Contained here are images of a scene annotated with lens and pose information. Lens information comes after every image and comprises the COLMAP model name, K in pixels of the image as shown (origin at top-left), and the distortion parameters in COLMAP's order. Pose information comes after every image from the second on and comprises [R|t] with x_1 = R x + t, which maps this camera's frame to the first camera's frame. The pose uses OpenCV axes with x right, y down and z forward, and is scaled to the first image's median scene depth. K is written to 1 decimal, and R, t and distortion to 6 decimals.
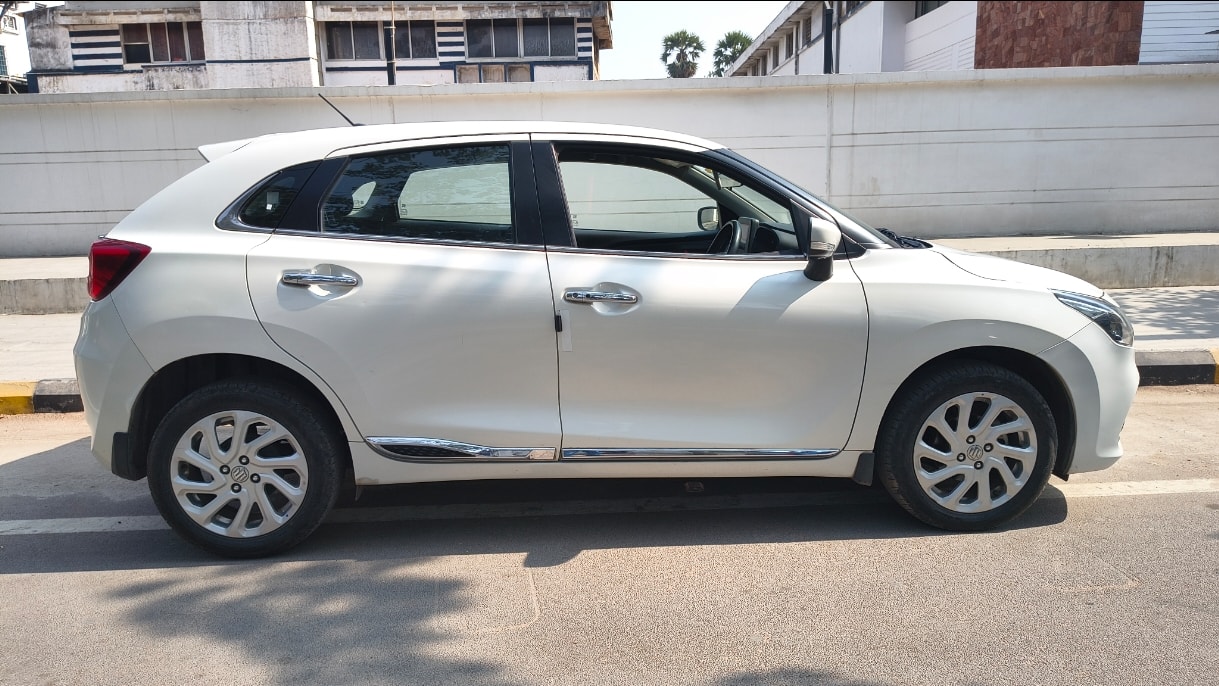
lens RADIAL K [[902.0, 0, 609.5], [0, 902.0, 343.0], [0, 0, 1]] dist [0.017334, 0.000554]
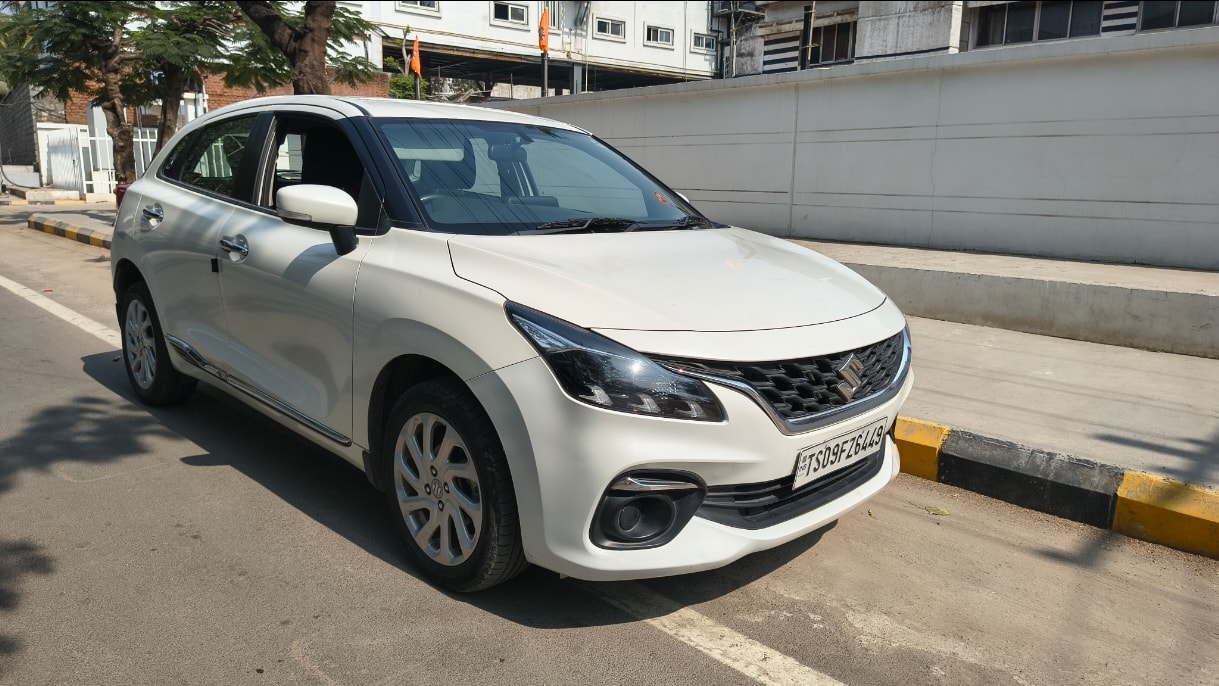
lens RADIAL K [[902.0, 0, 609.5], [0, 902.0, 343.0], [0, 0, 1]] dist [0.017334, 0.000554]
pose [[0.628408, 0.173291, -0.758336, 0.234486], [-0.171877, 0.981708, 0.081906, -0.021386], [0.758657, 0.078871, 0.646698, 0.125678]]
